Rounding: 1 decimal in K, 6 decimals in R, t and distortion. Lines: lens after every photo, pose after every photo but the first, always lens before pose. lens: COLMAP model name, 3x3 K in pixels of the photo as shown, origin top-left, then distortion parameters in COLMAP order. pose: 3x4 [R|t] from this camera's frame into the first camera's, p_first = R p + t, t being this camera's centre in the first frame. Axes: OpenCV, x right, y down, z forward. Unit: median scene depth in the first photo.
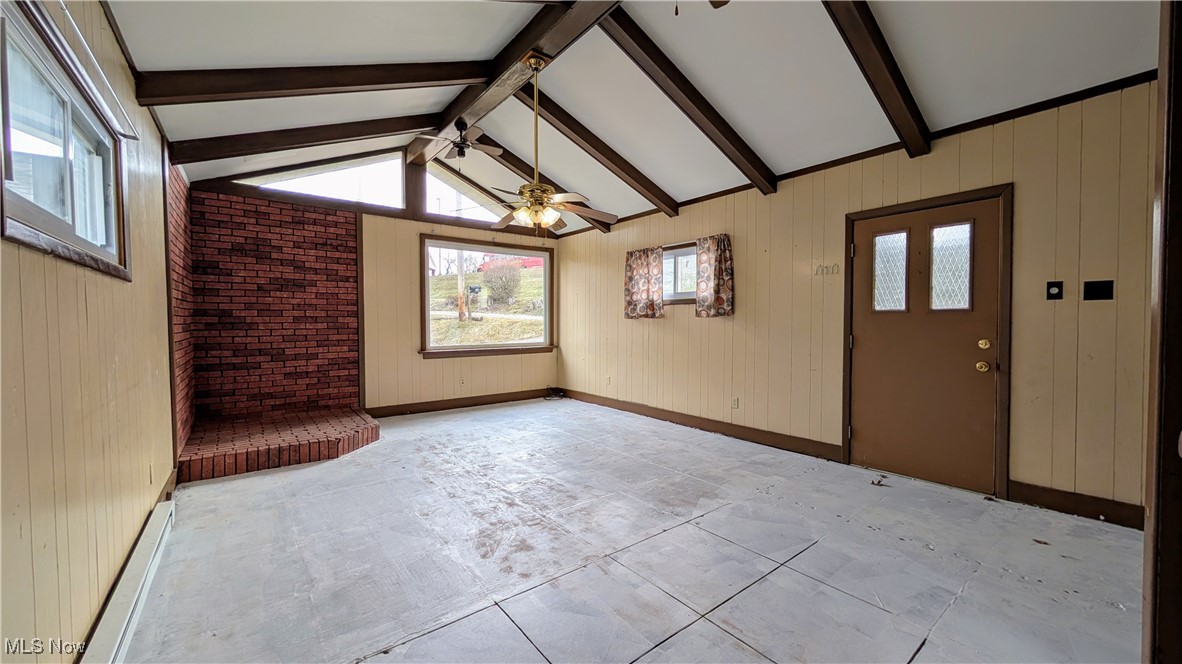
lens RADIAL K [[447.3, 0, 588.8], [0, 447.3, 333.1], [0, 0, 1]] dist [0.000623, 0.000077]
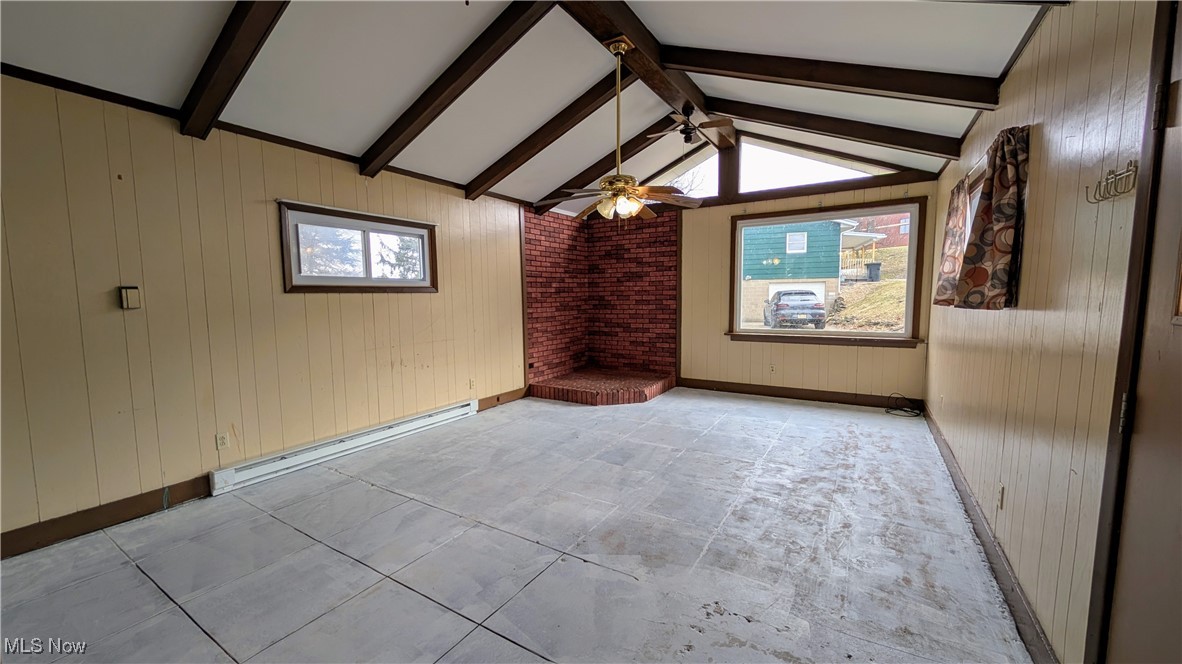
lens RADIAL K [[447.3, 0, 592.3], [0, 447.3, 330.6], [0, 0, 1]] dist [0.000623, 0.000077]
pose [[0.346227, 0.072539, -0.935342, 0.556747], [-0.012287, 0.997271, 0.072794, -0.041211], [0.938070, -0.013711, 0.346174, 0.409737]]
